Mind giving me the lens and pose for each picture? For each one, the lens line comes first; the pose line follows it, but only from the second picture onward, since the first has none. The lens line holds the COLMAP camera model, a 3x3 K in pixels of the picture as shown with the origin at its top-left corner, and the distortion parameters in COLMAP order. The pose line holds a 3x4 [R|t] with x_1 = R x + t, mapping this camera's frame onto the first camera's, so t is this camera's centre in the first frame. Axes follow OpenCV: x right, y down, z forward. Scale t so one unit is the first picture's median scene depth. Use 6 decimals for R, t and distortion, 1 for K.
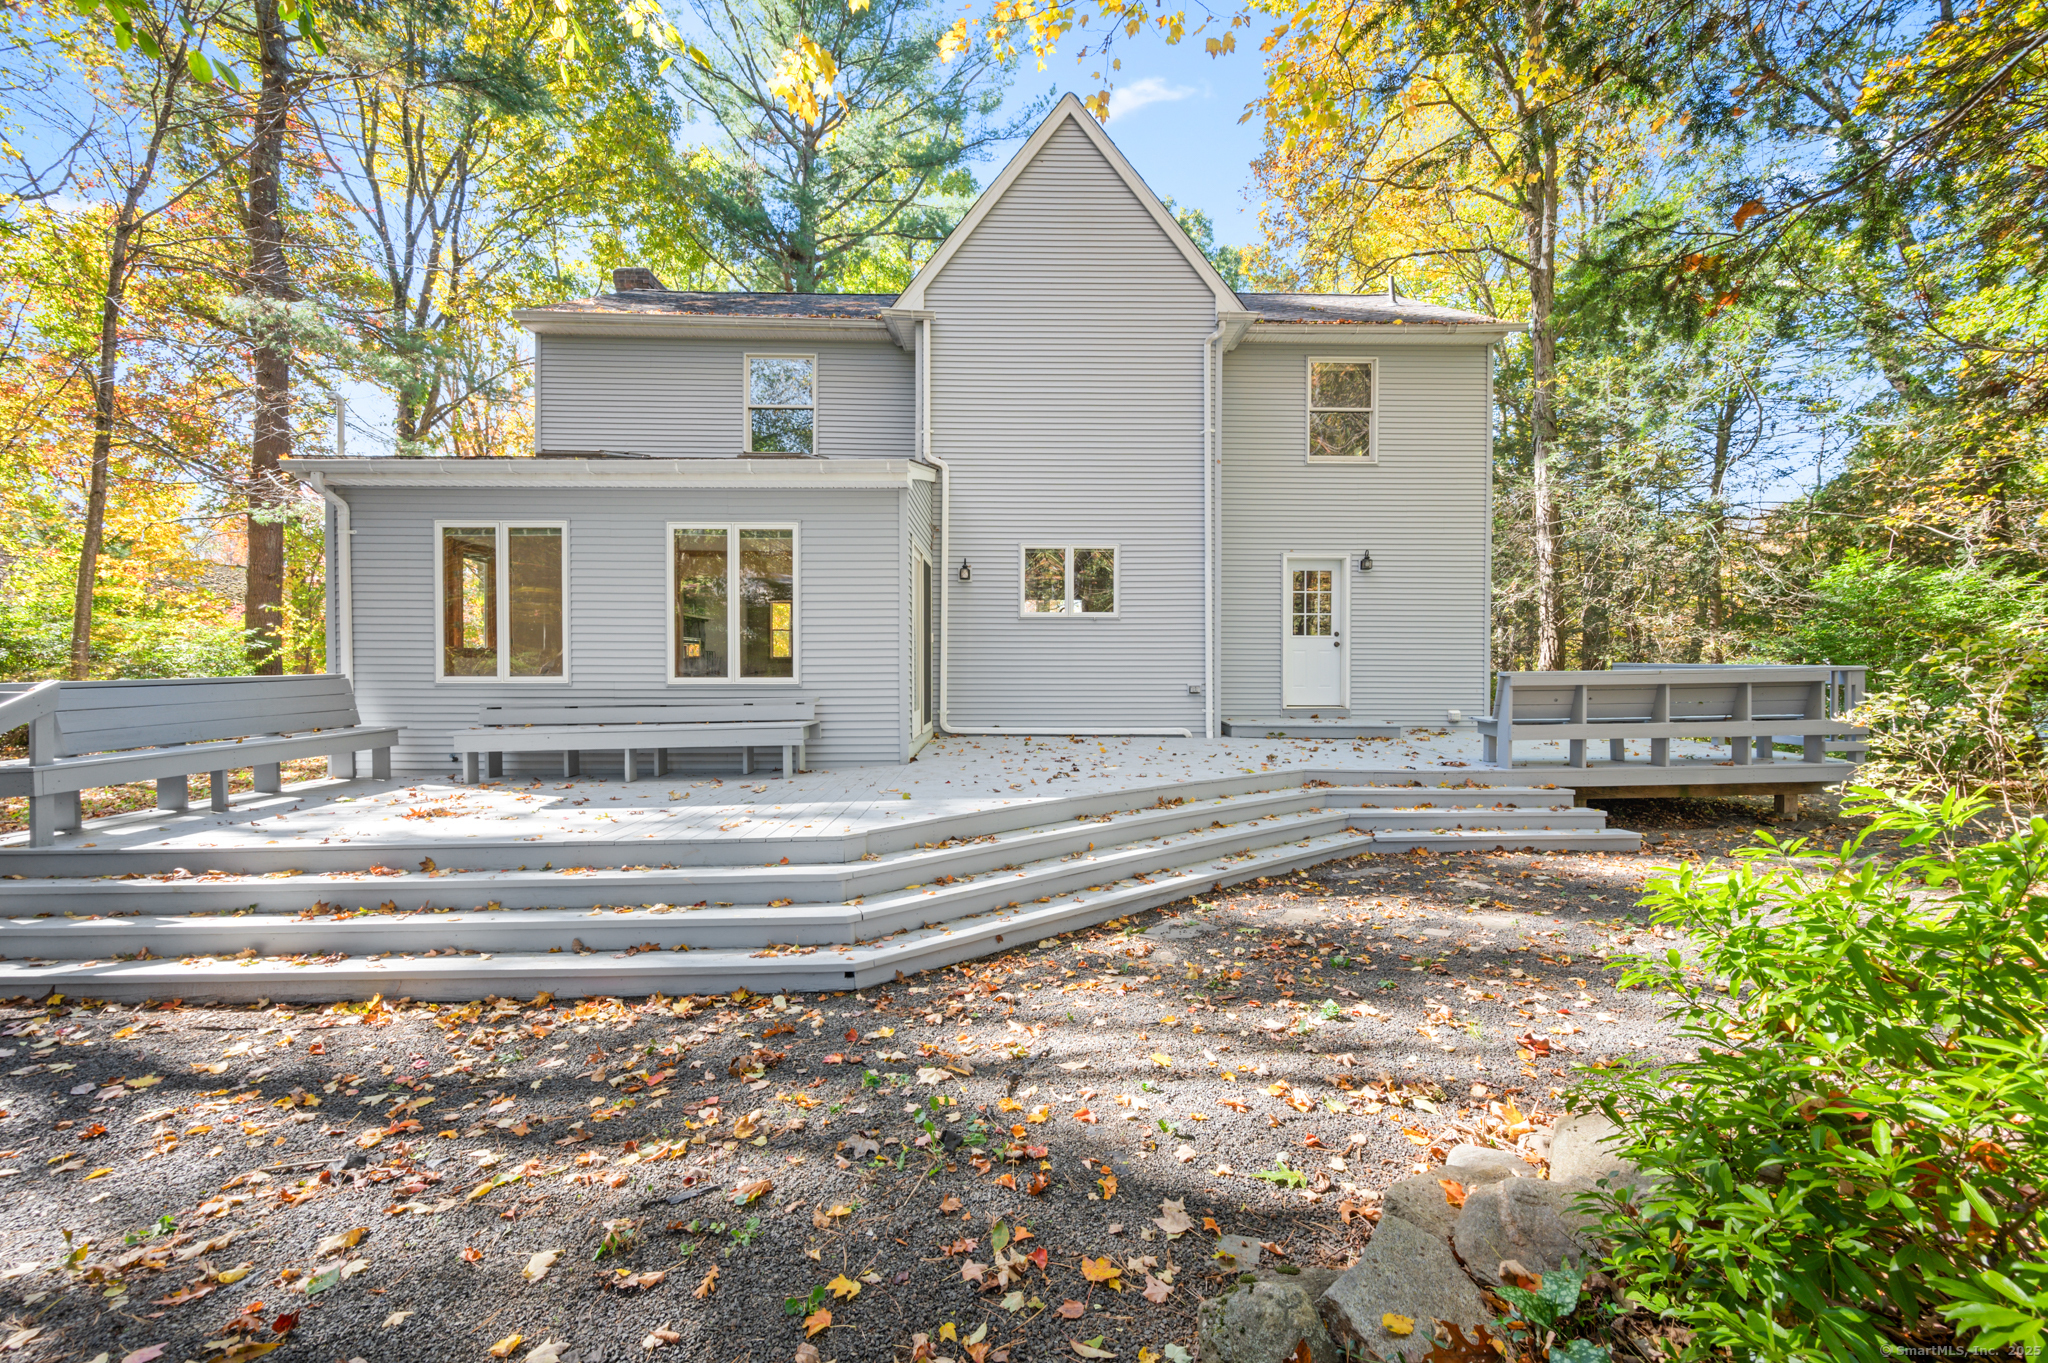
lens RADIAL K [[825.5, 0, 1021.6], [0, 825.5, 665.6], [0, 0, 1]] dist [0.002084, 0.000147]
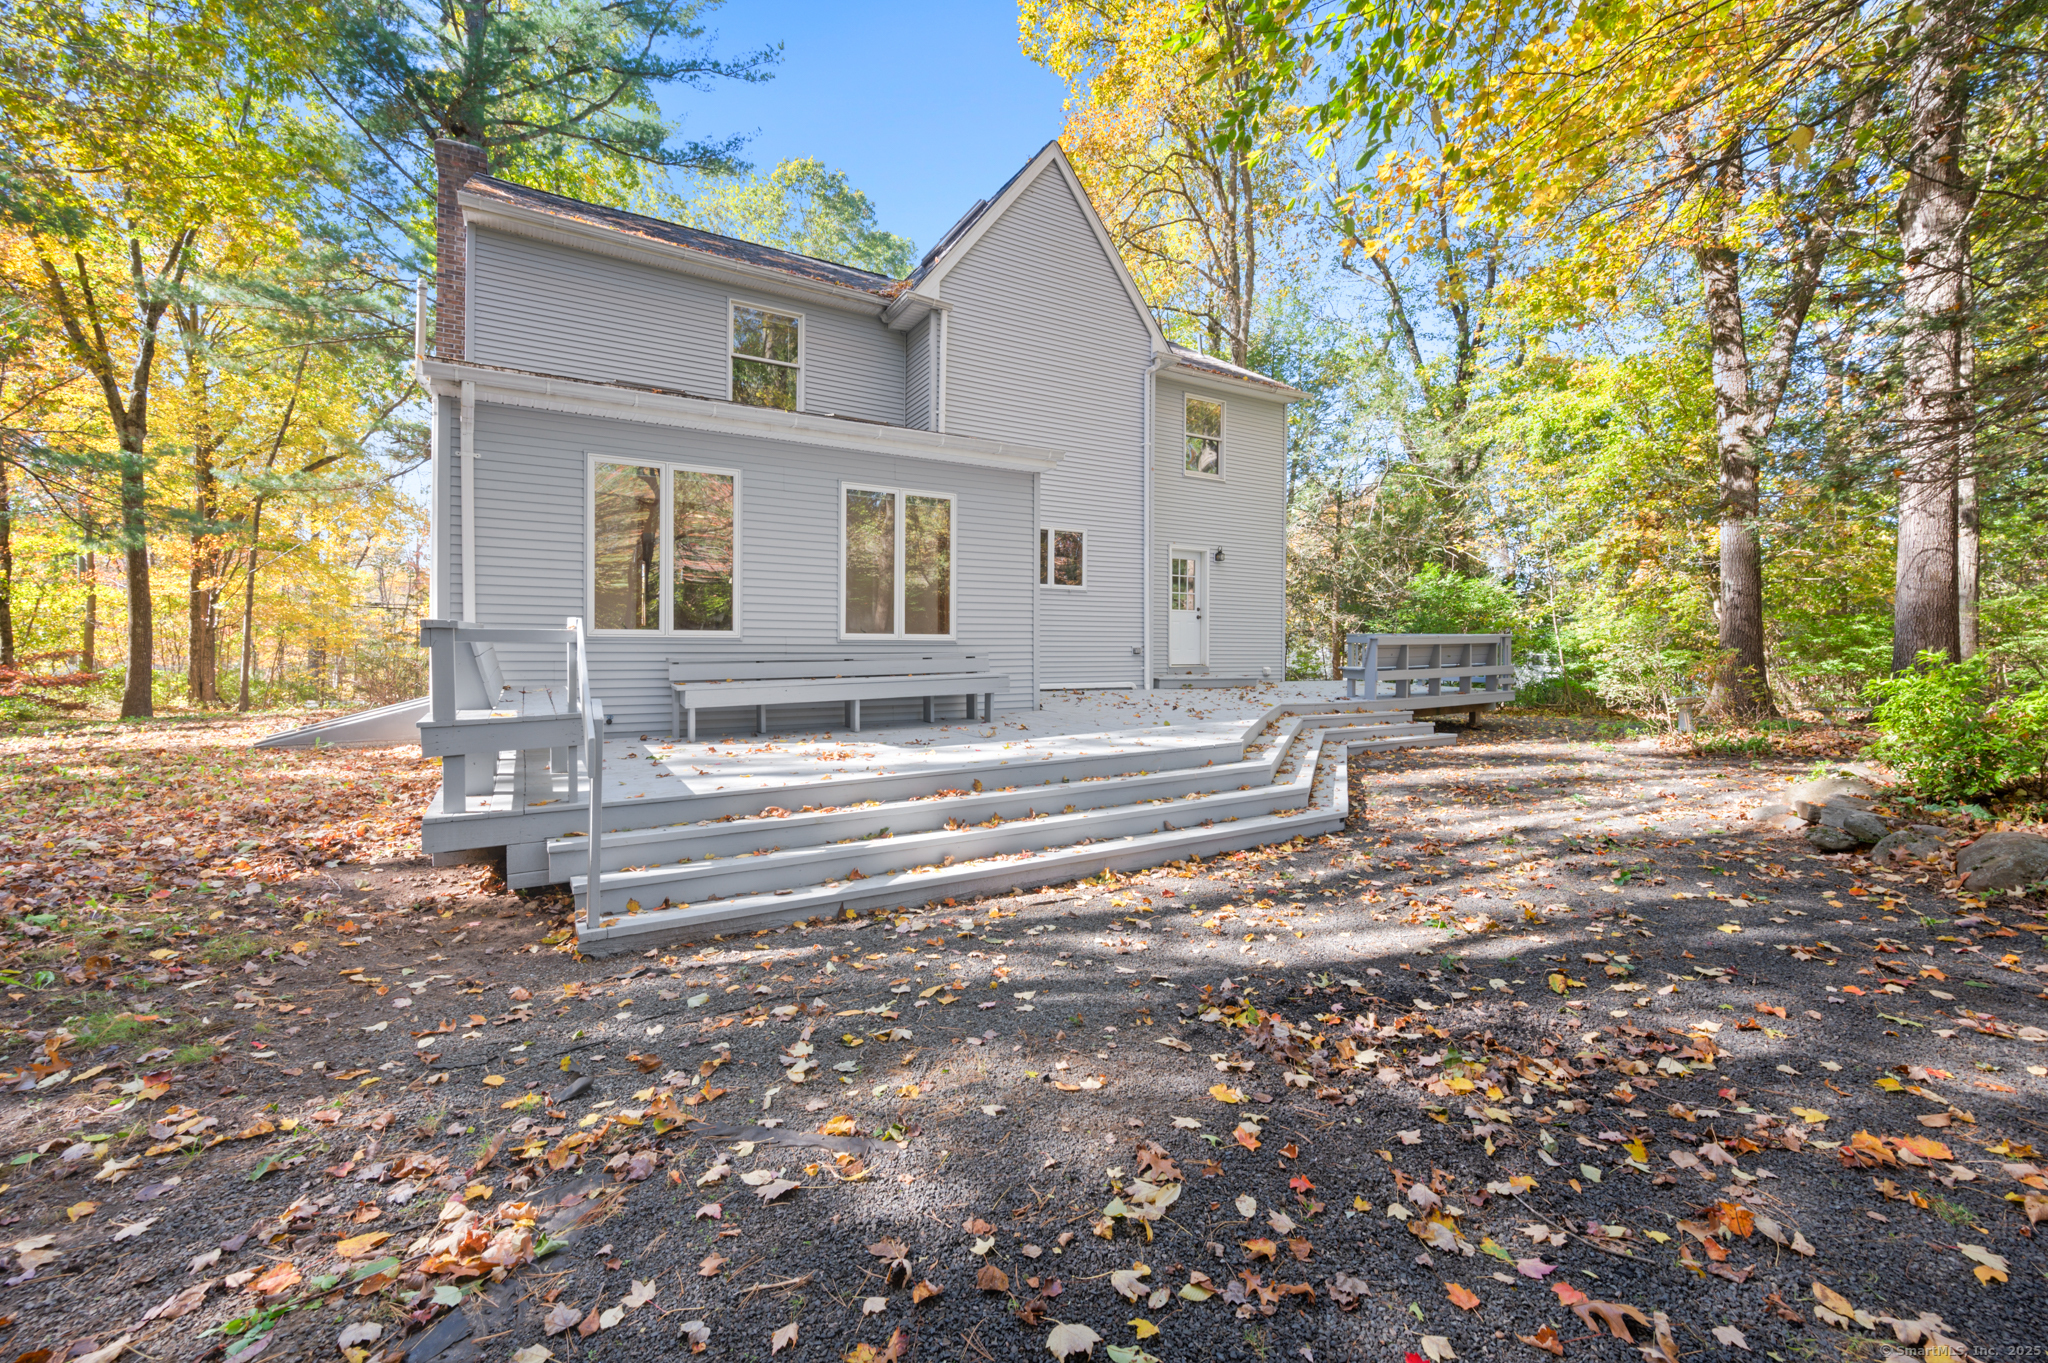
lens RADIAL K [[851.0, 0, 1025.3], [0, 851.0, 638.6], [0, 0, 1]] dist [-0.000589, -0.000033]
pose [[0.870770, 0.007300, 0.491637, -0.572300], [-0.004112, 0.999963, -0.007565, 0.022181], [-0.491674, 0.004566, 0.870767, -0.027223]]
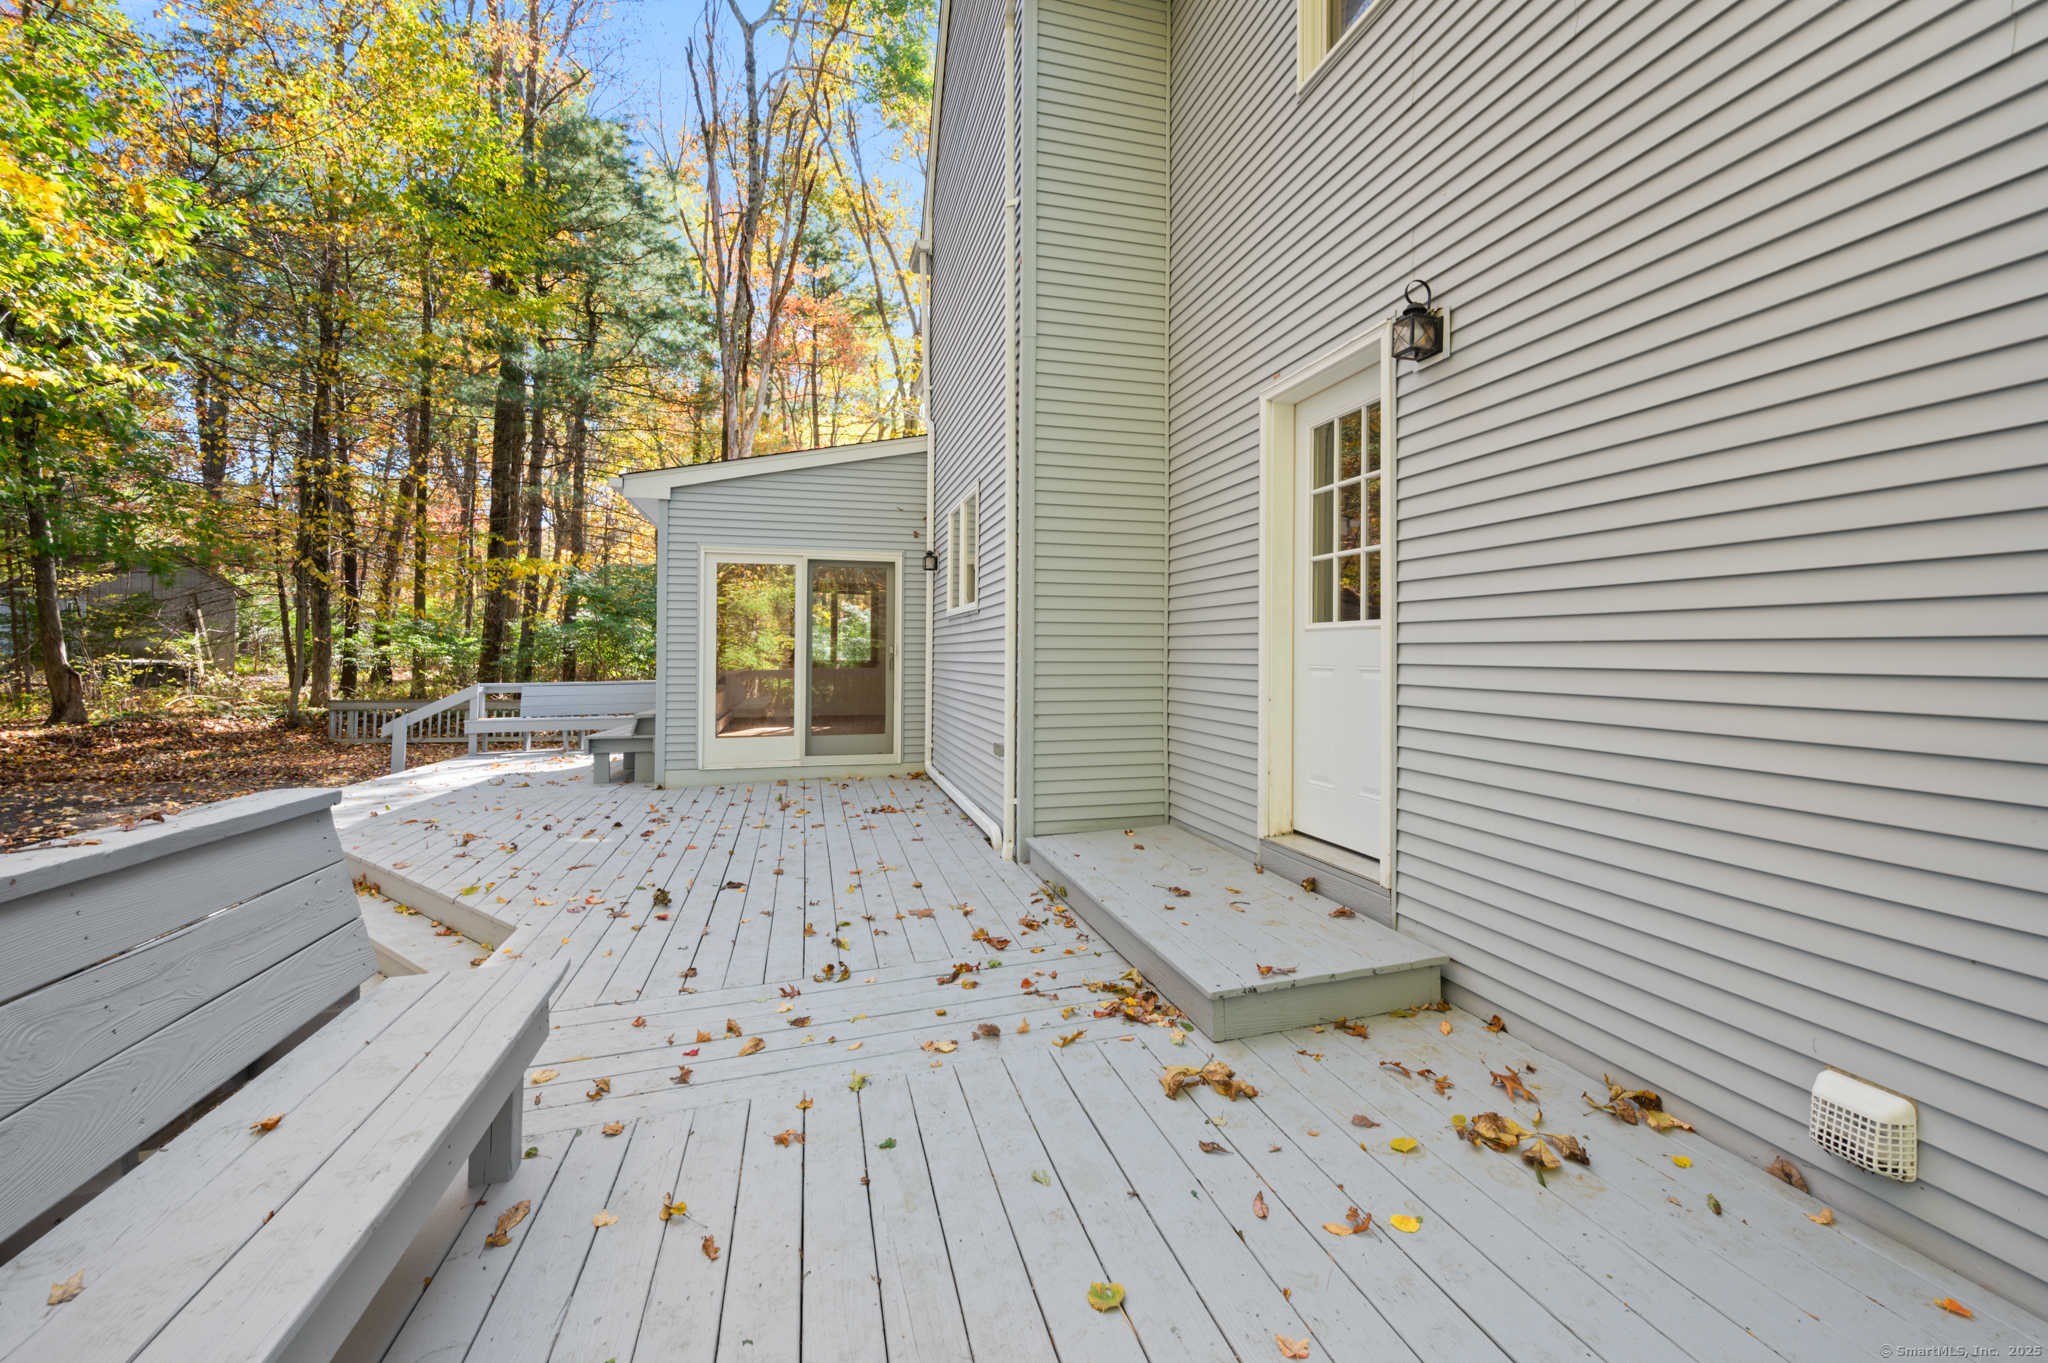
lens RADIAL K [[851.0, 0, 1025.3], [0, 851.0, 638.6], [0, 0, 1]] dist [-0.000589, -0.000033]
pose [[0.244122, -0.023343, -0.969464, 0.702805], [-0.004339, 0.999674, -0.025163, -0.023764], [0.969735, 0.010349, 0.243941, 0.895192]]
